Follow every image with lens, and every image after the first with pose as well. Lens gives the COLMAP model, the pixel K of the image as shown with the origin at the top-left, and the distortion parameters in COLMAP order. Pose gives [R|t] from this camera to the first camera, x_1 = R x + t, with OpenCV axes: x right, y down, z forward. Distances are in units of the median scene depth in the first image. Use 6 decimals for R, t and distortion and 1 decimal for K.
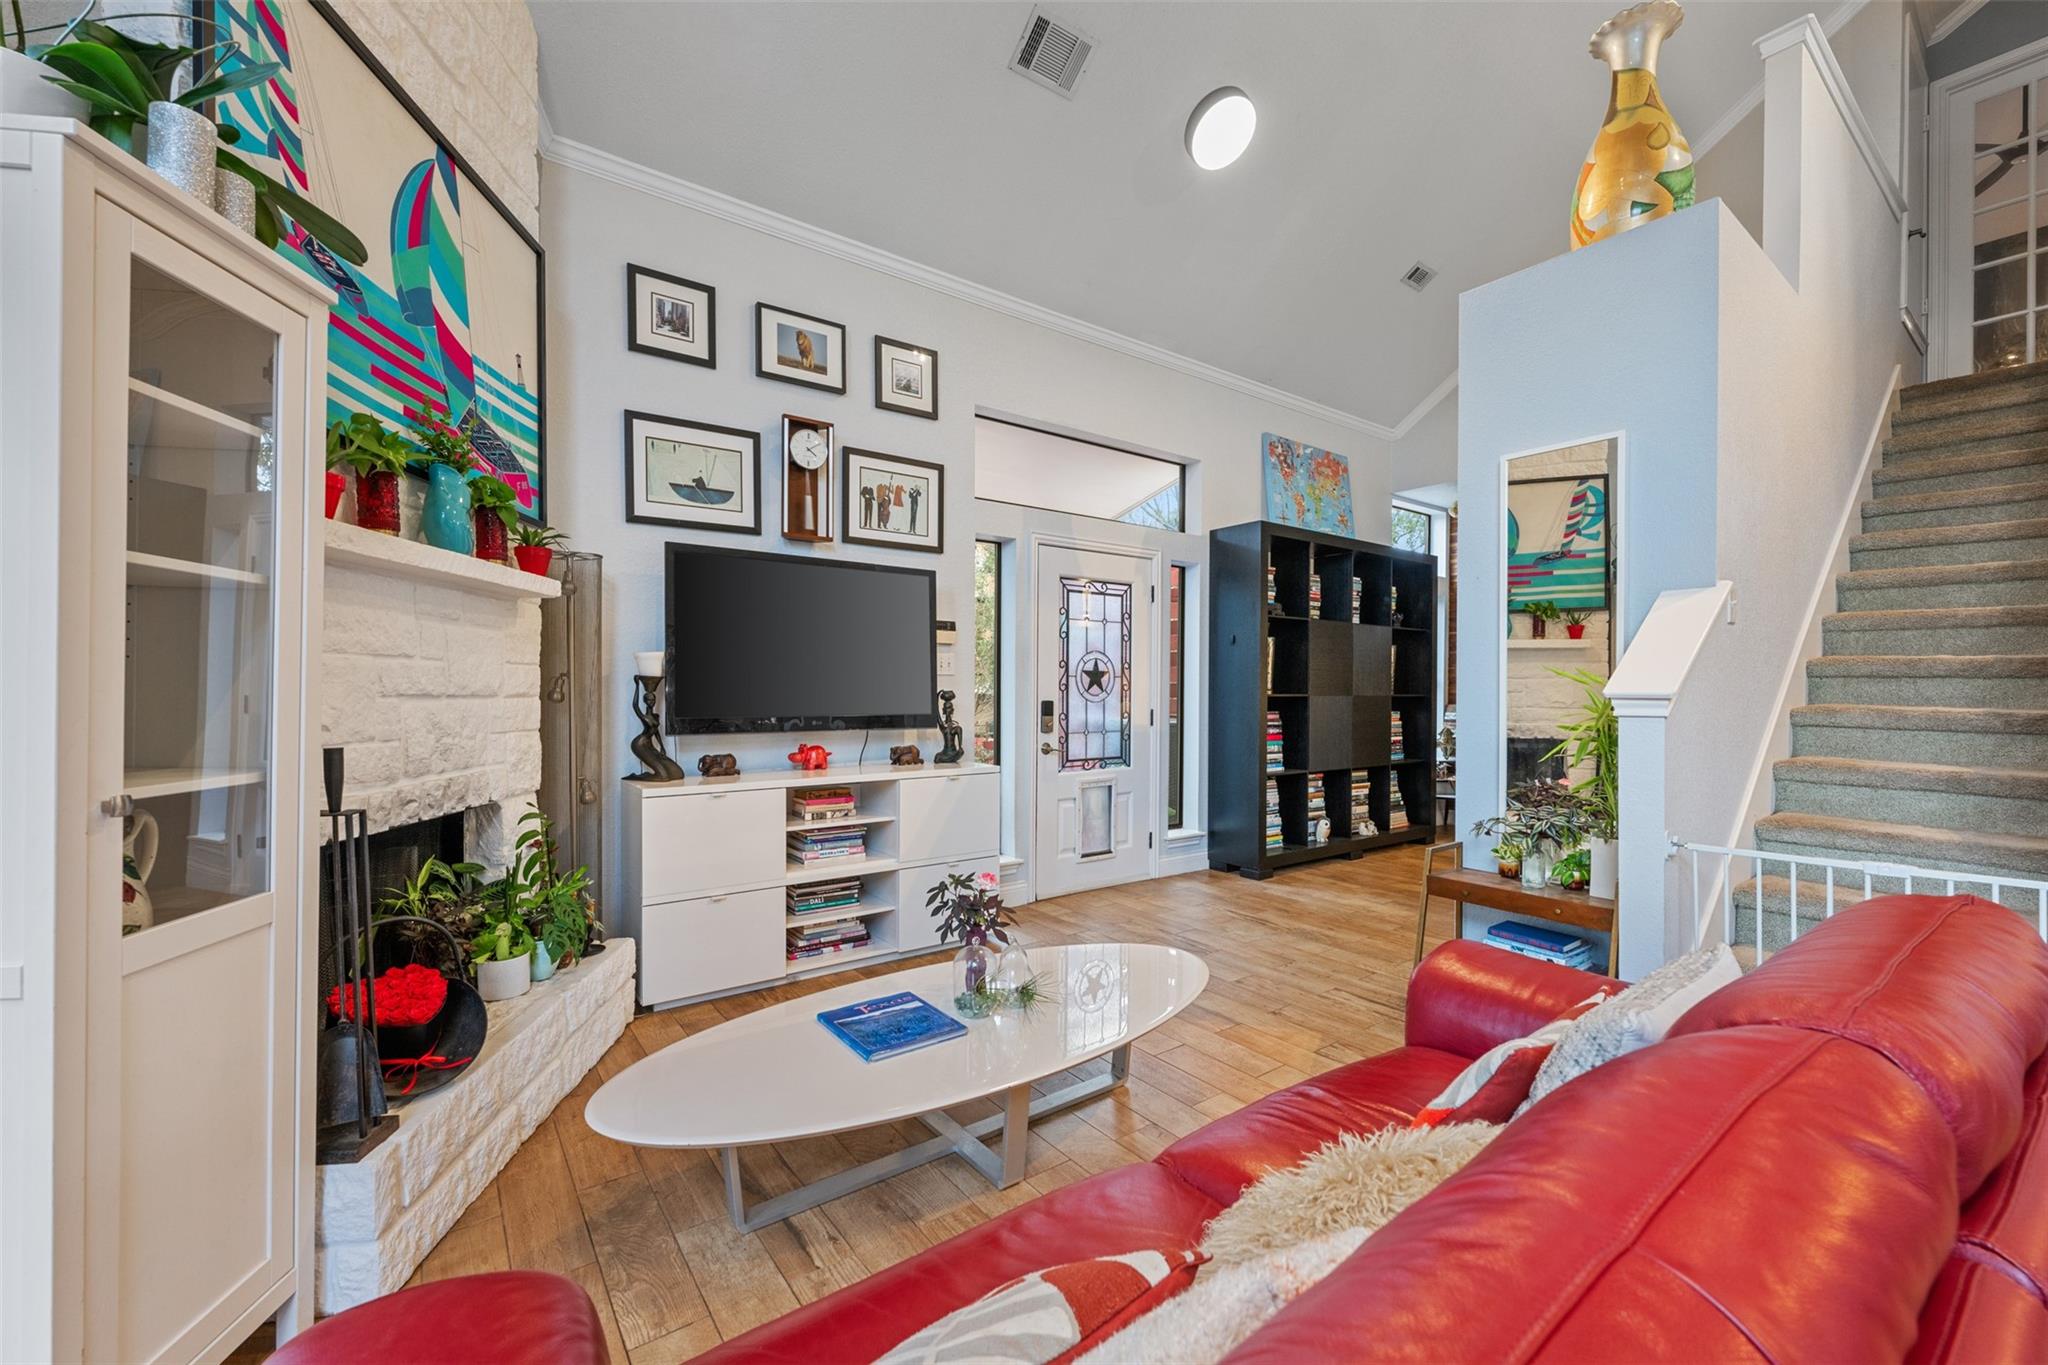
lens RADIAL K [[821.3, 0, 1026.8], [0, 821.3, 695.5], [0, 0, 1]] dist [-0.000970, -0.000152]
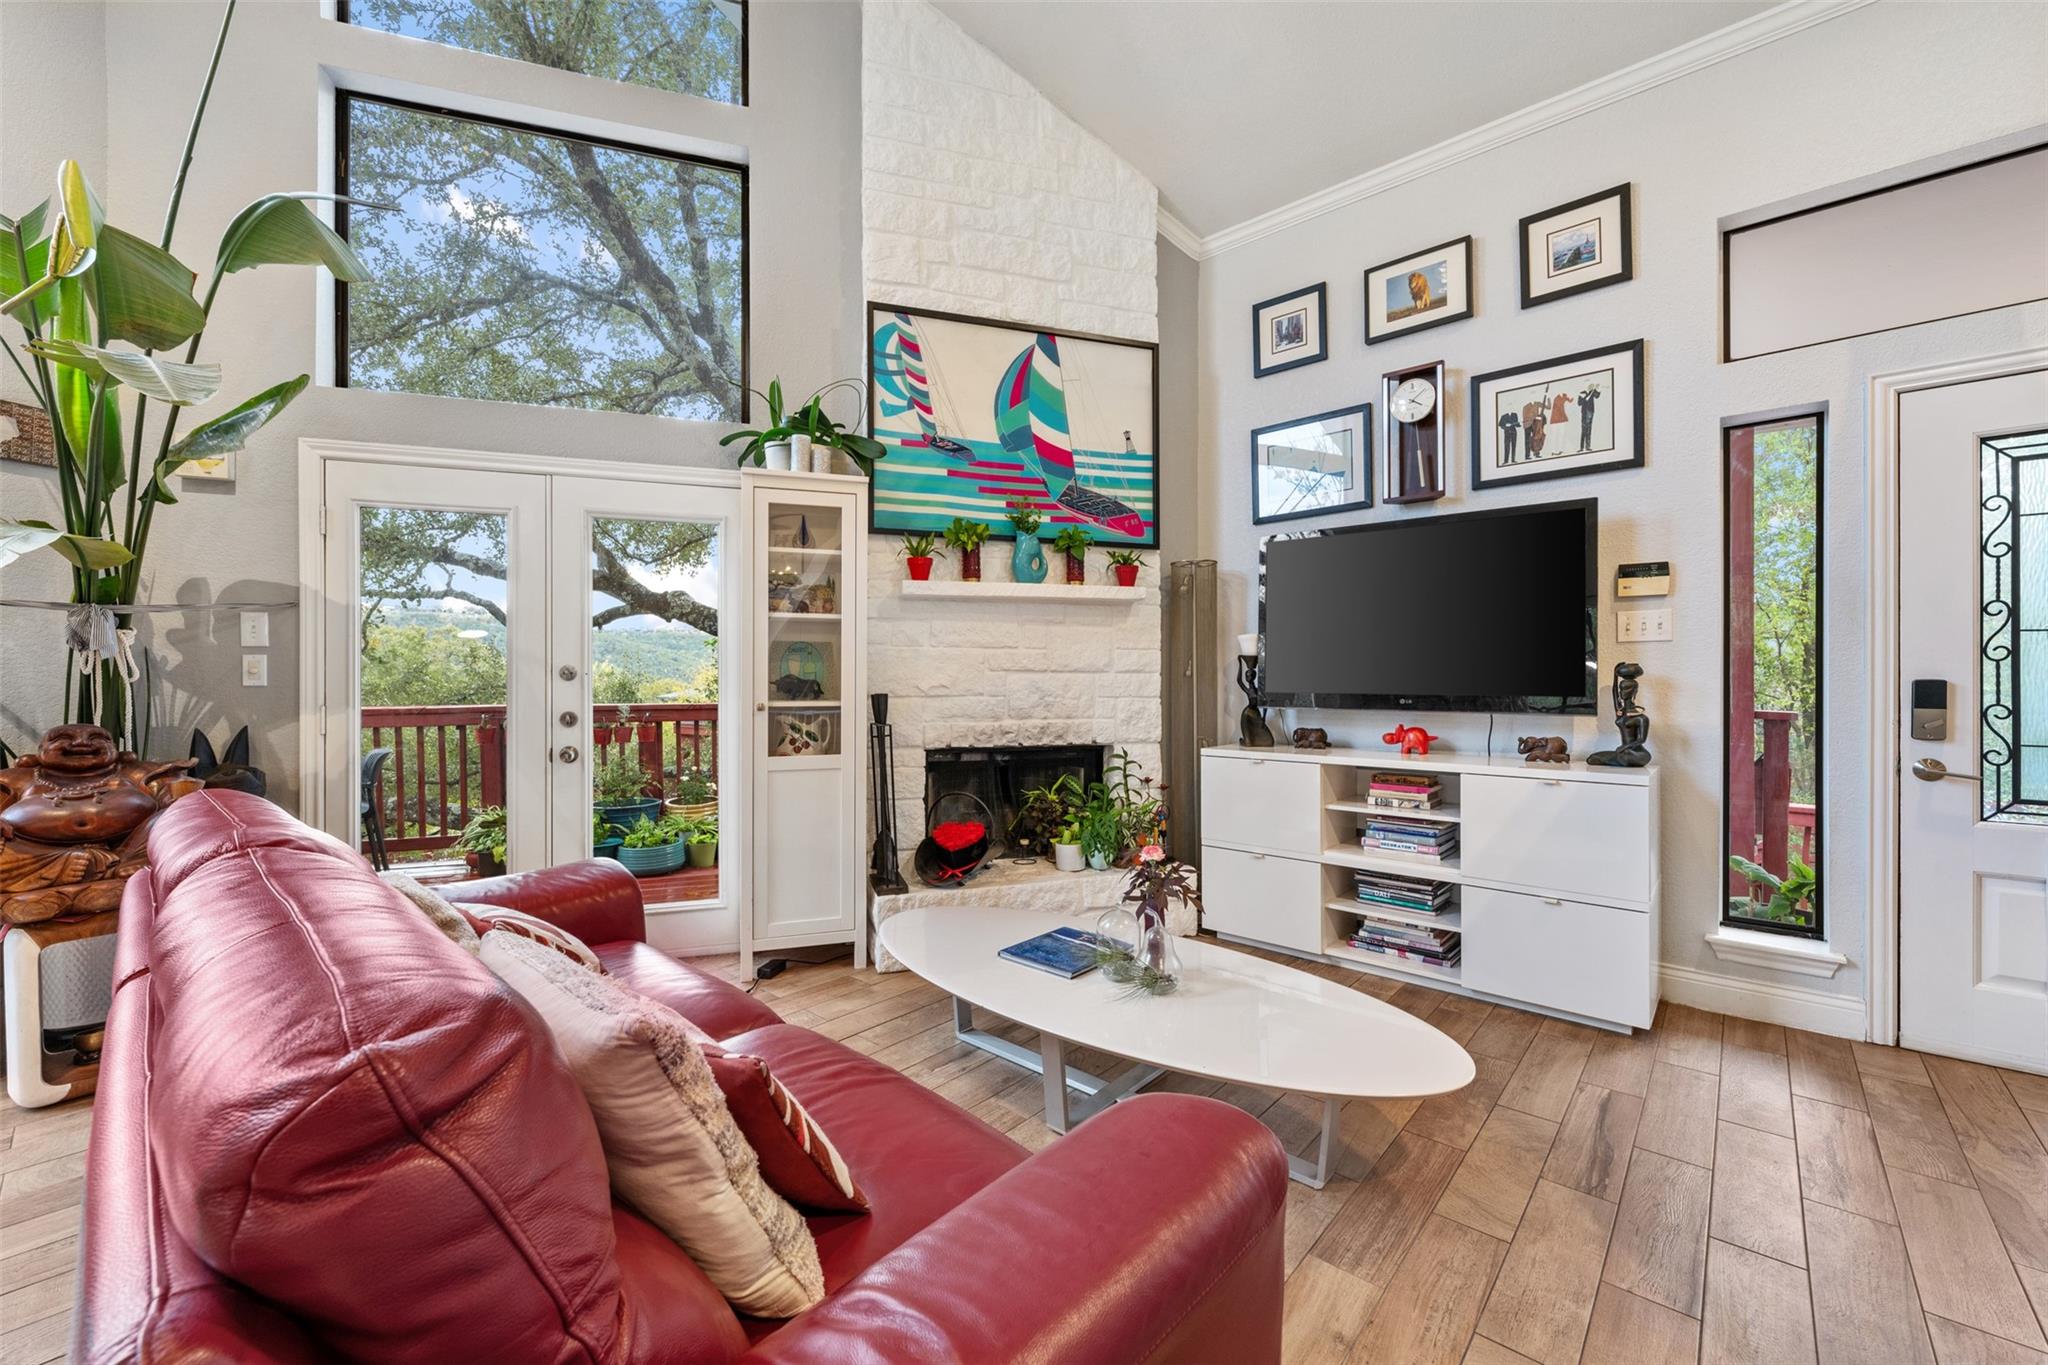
lens RADIAL K [[812.7, 0, 1023.8], [0, 812.7, 677.7], [0, 0, 1]] dist [-0.000483, 0.000278]
pose [[0.203404, -0.003822, -0.979088, 0.541538], [-0.005556, 0.999972, -0.005058, 0.014094], [0.979079, 0.006469, 0.203377, 0.409659]]
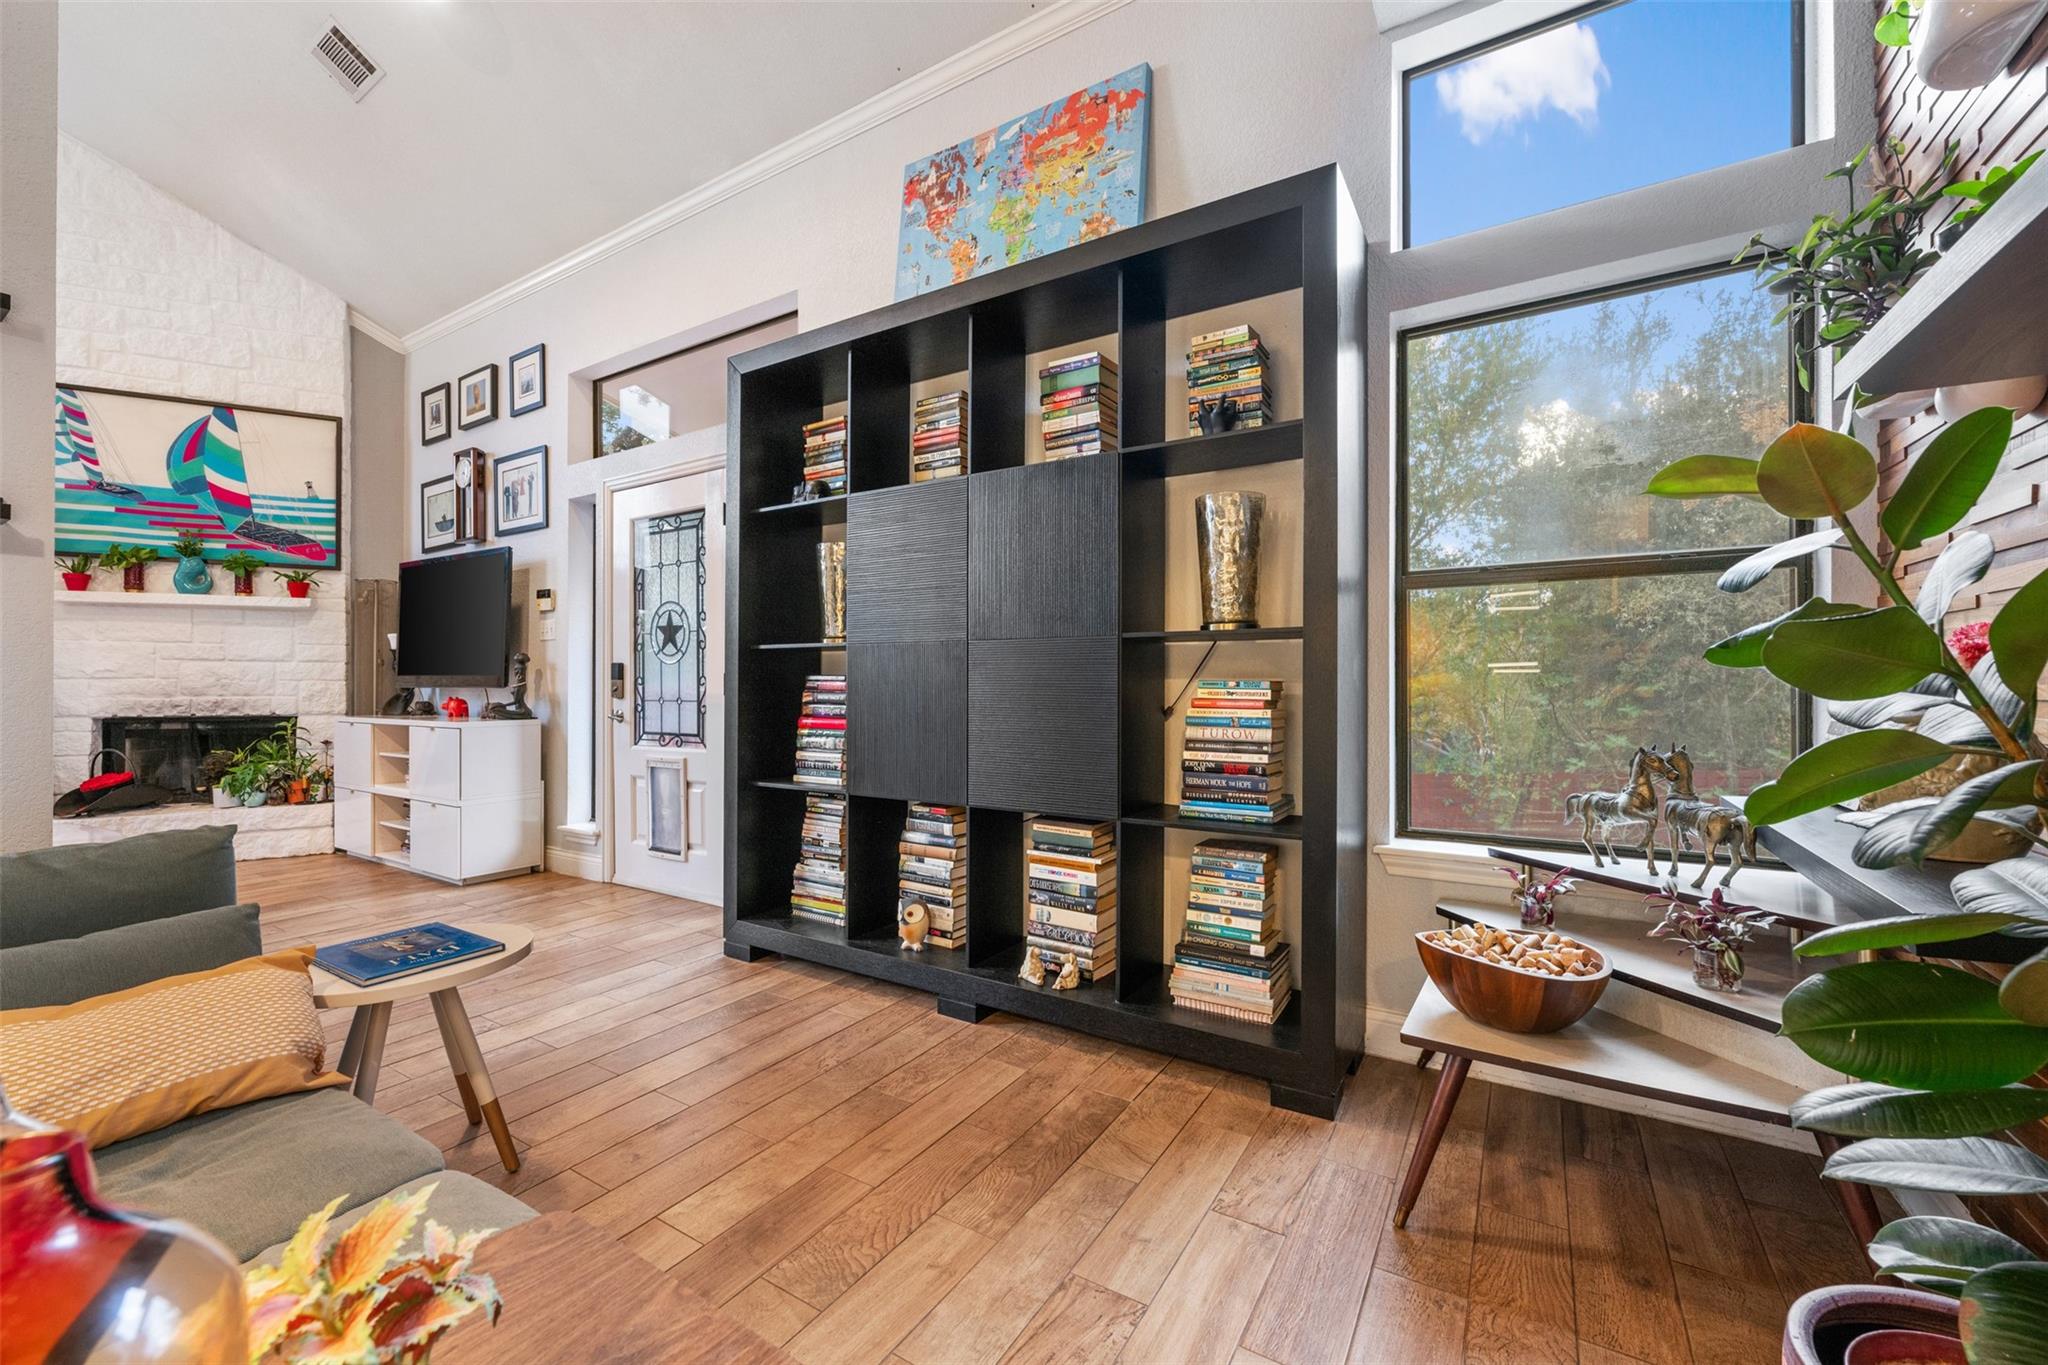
lens RADIAL K [[812.7, 0, 1023.8], [0, 812.7, 677.7], [0, 0, 1]] dist [-0.000483, 0.000278]
pose [[0.367303, -0.009701, -0.930051, 1.308193], [-0.004922, 0.999911, -0.012373, 0.040474], [0.930088, 0.009122, 0.367222, 1.398893]]
